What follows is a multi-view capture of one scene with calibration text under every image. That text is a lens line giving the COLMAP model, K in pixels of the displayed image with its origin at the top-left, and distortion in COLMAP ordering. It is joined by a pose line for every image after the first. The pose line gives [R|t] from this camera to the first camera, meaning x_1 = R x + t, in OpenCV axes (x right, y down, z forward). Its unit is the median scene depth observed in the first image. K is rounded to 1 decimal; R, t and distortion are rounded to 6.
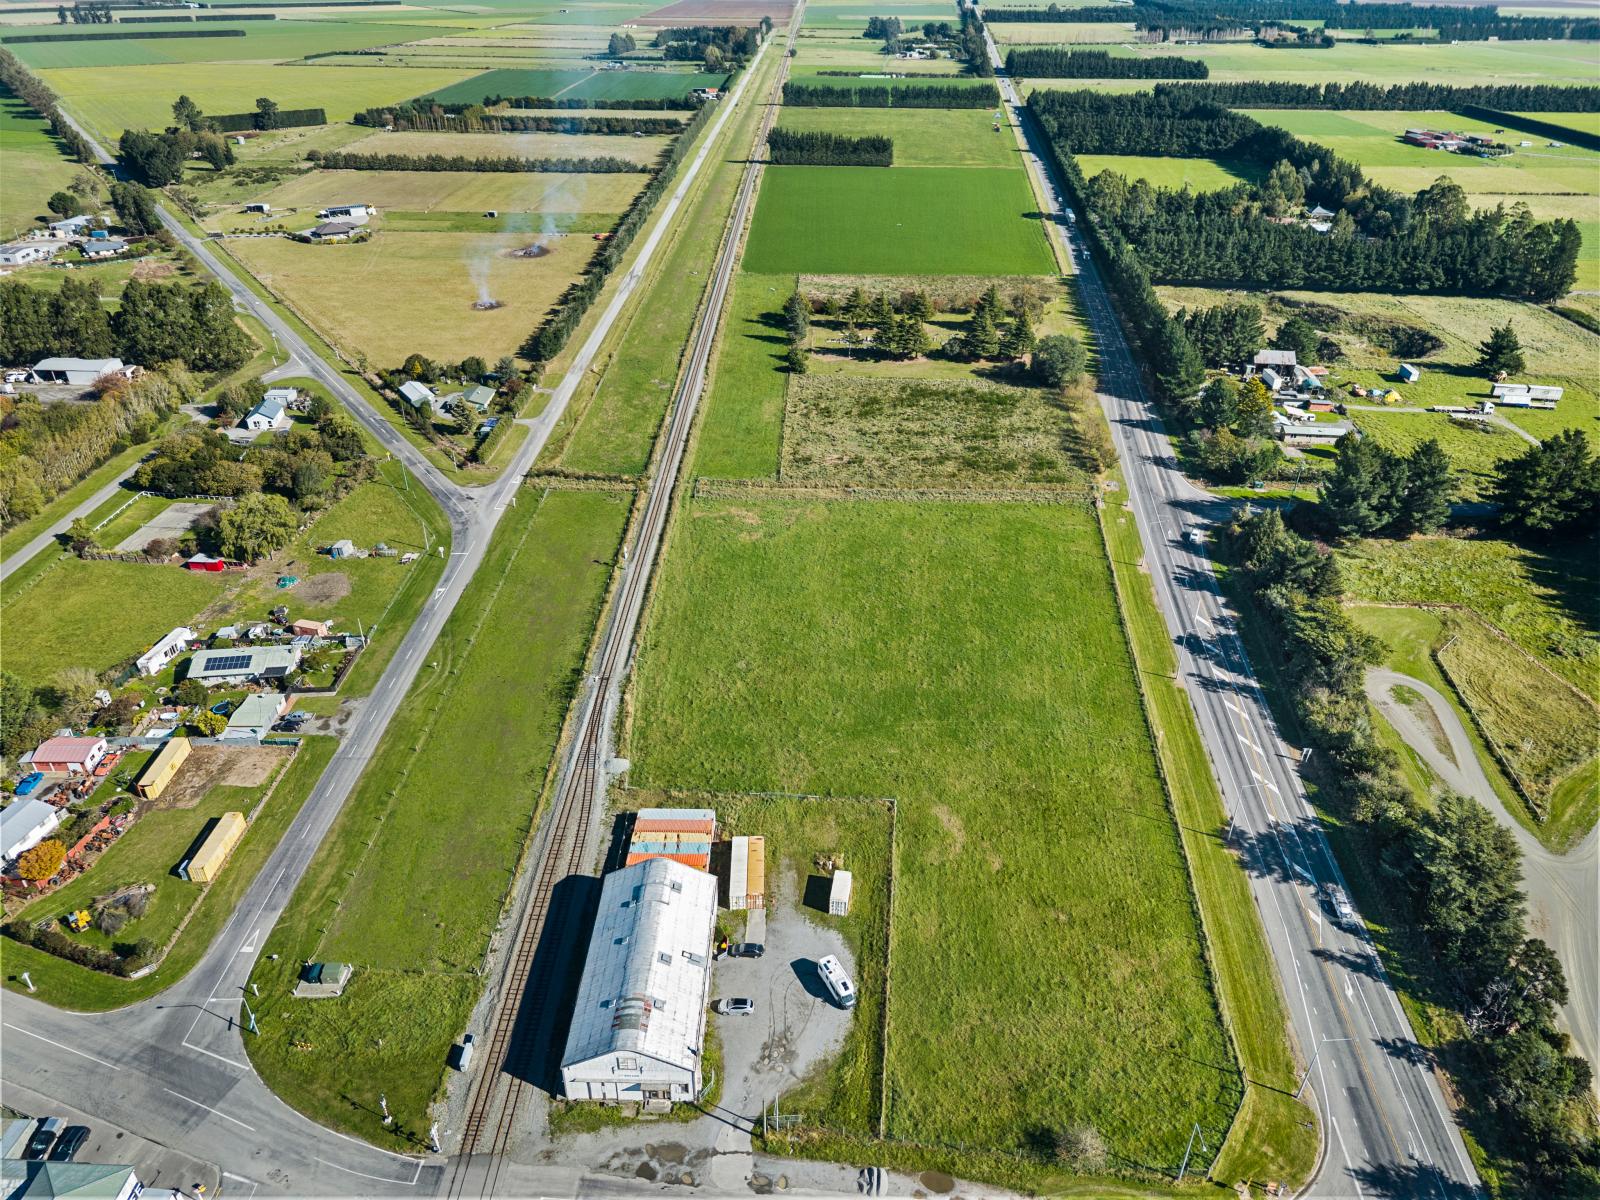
lens RADIAL K [[1079.7, 0, 796.5], [0, 1079.7, 600.1], [0, 0, 1]] dist [0.008750, -0.003315]
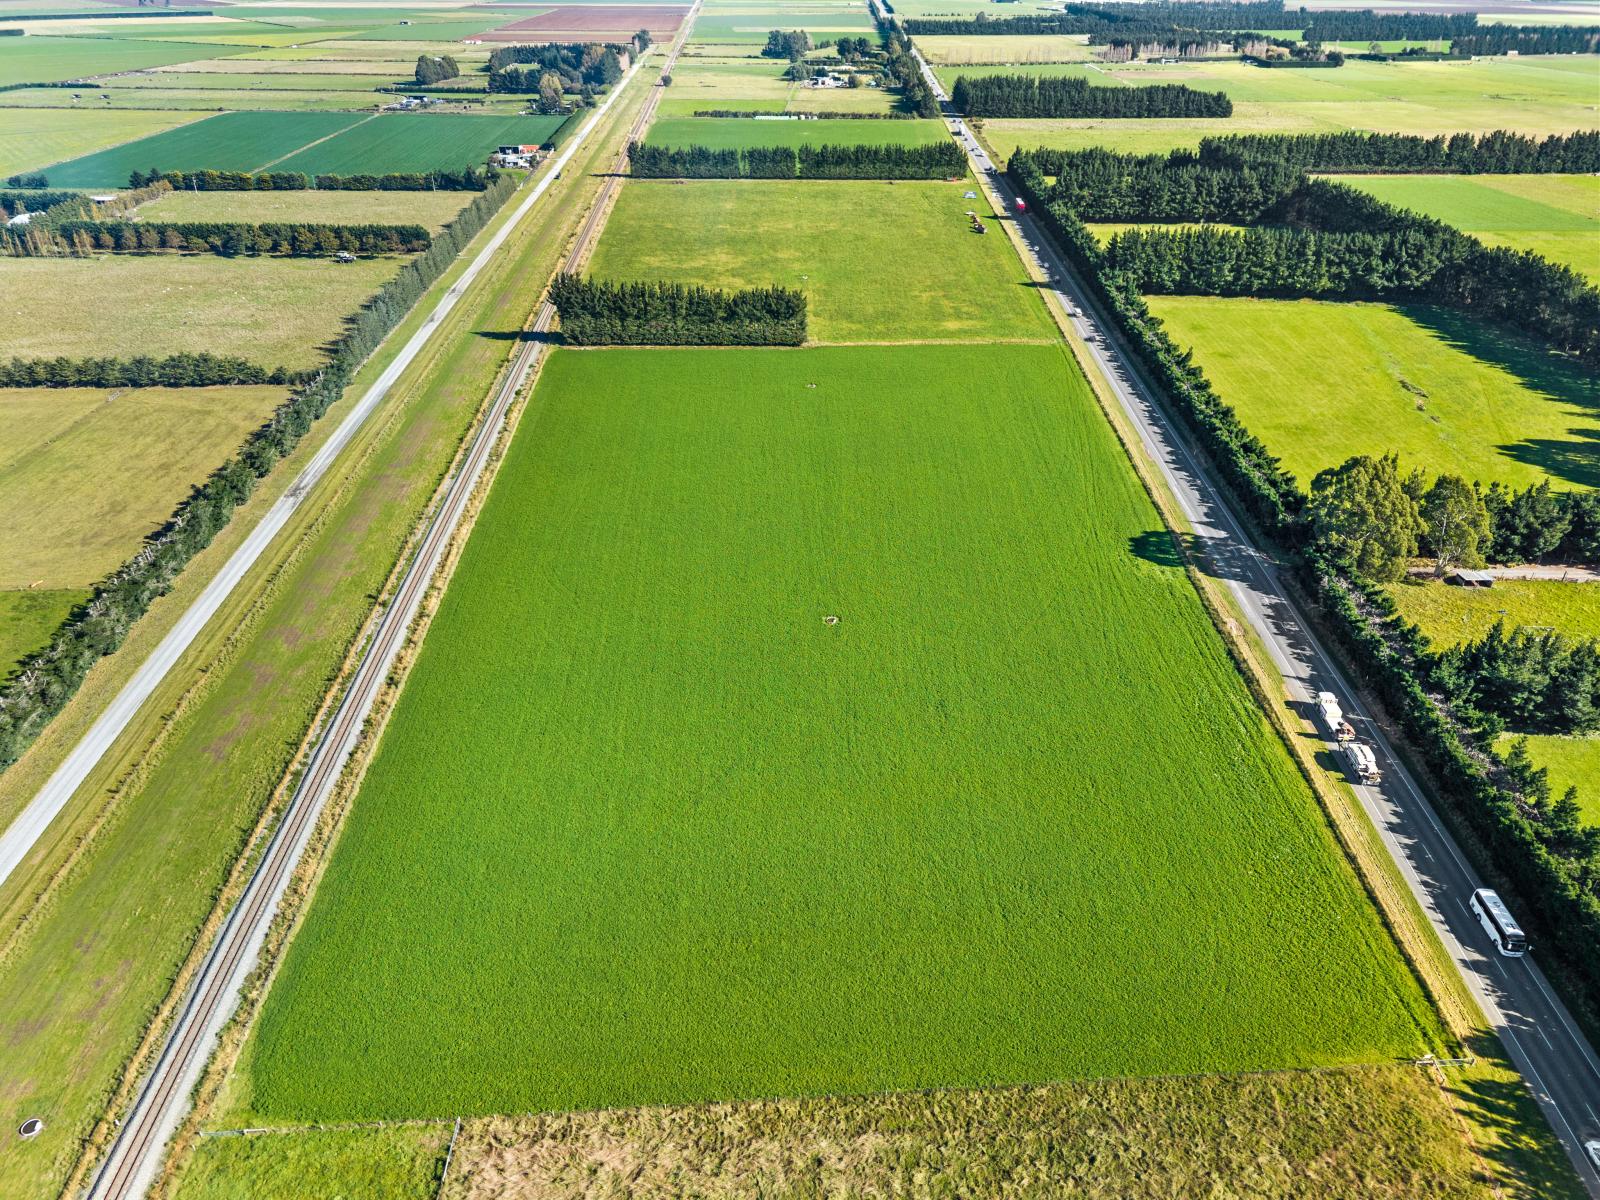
lens RADIAL K [[1079.7, 0, 796.5], [0, 1079.7, 600.1], [0, 0, 1]] dist [0.008750, -0.003315]
pose [[0.997090, -0.039071, 0.065461, 0.046794], [0.039420, 0.999215, -0.004046, -0.281644], [-0.065252, 0.006614, 0.997847, 0.501790]]
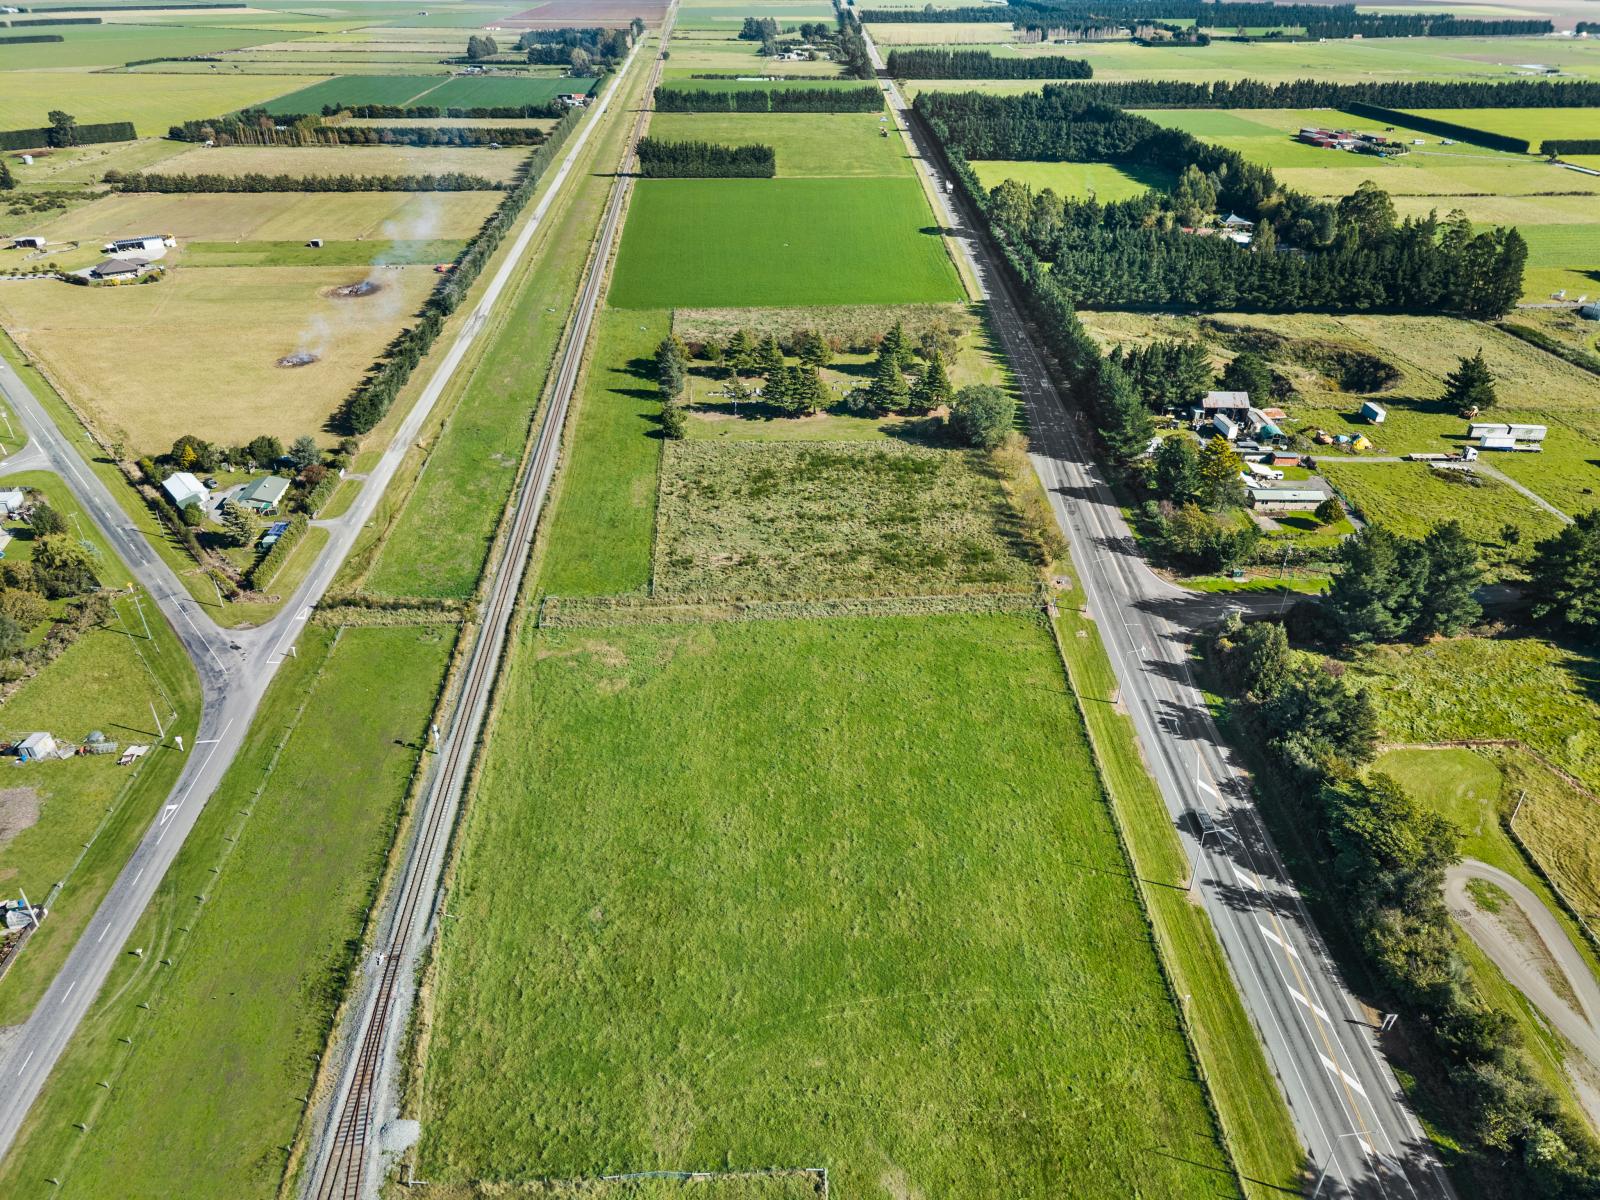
lens RADIAL K [[1079.7, 0, 796.5], [0, 1079.7, 600.1], [0, 0, 1]] dist [0.008750, -0.003315]
pose [[0.994941, -0.051910, 0.086011, 0.009150], [0.052076, 0.998643, 0.000320, -0.042639], [-0.085910, 0.004161, 0.996294, 0.086610]]
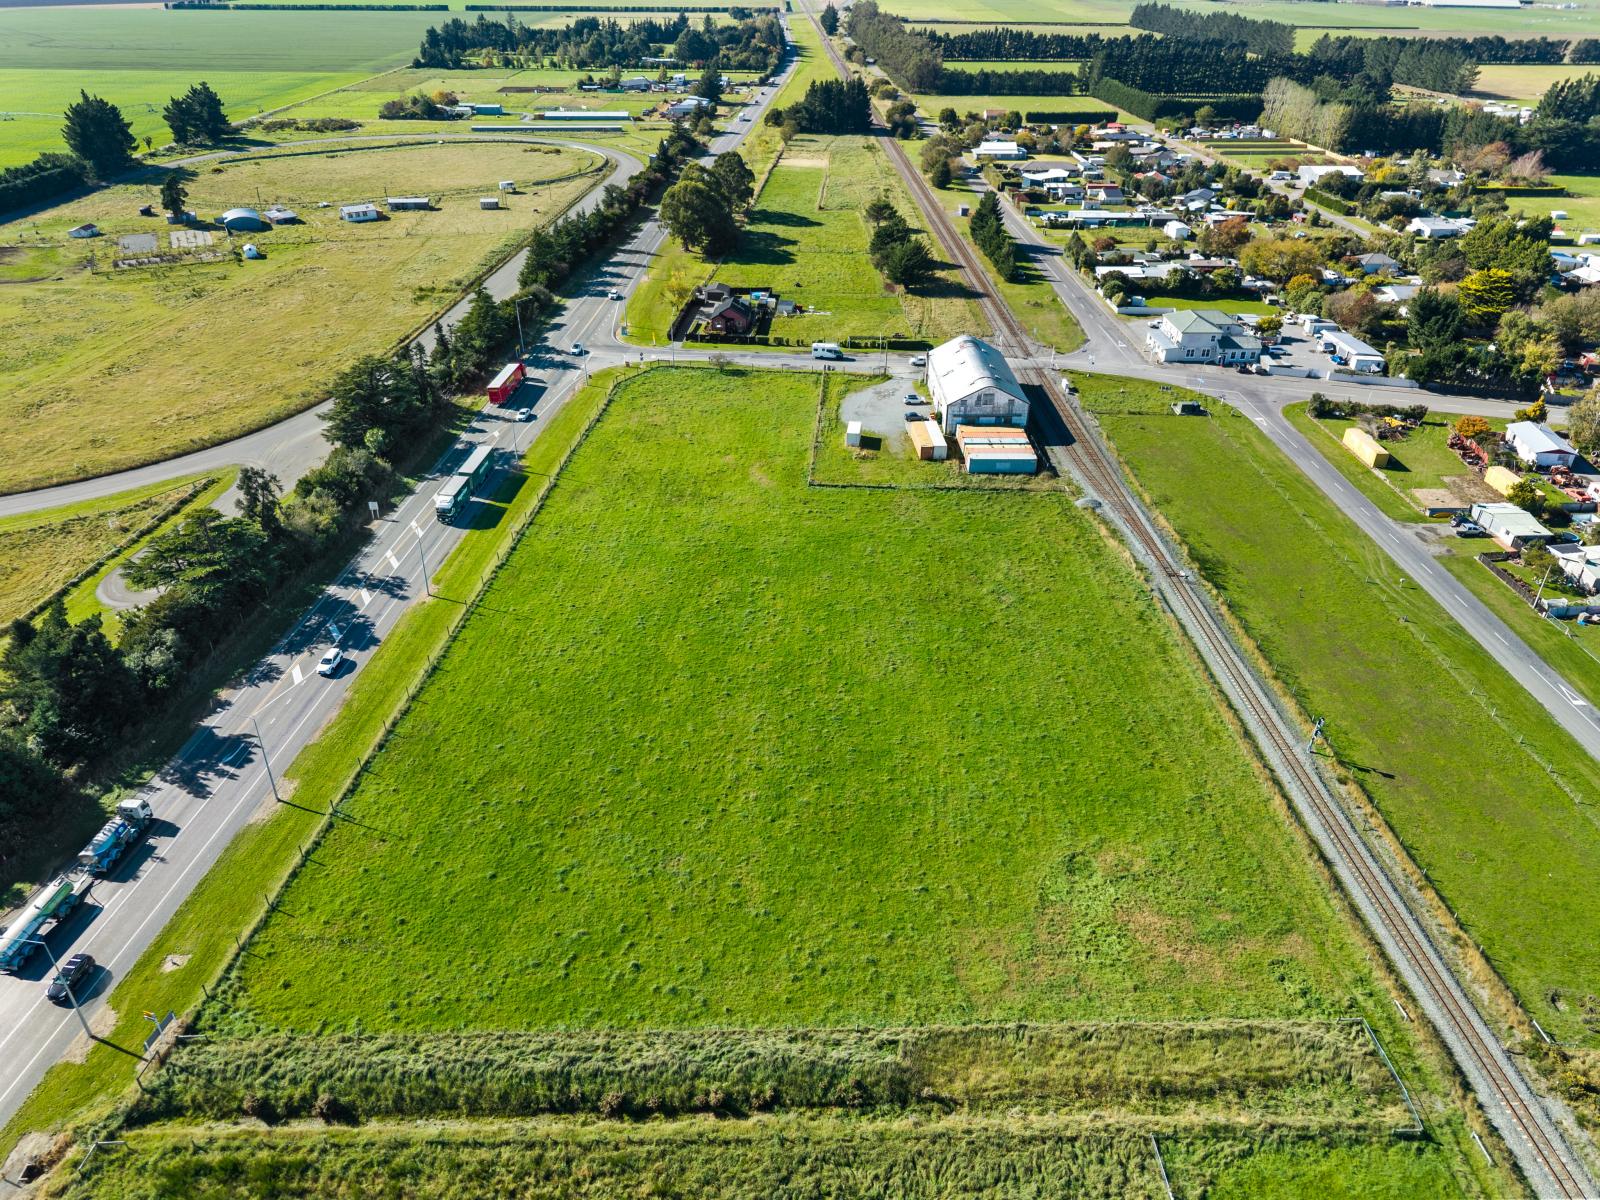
lens RADIAL K [[1079.7, 0, 796.5], [0, 1079.7, 600.1], [0, 0, 1]] dist [0.008750, -0.003315]
pose [[-0.999093, 0.005545, -0.042208, 0.038944], [-0.034701, 0.468245, 0.882917, -0.181783], [0.024659, 0.883581, -0.467628, 0.414132]]
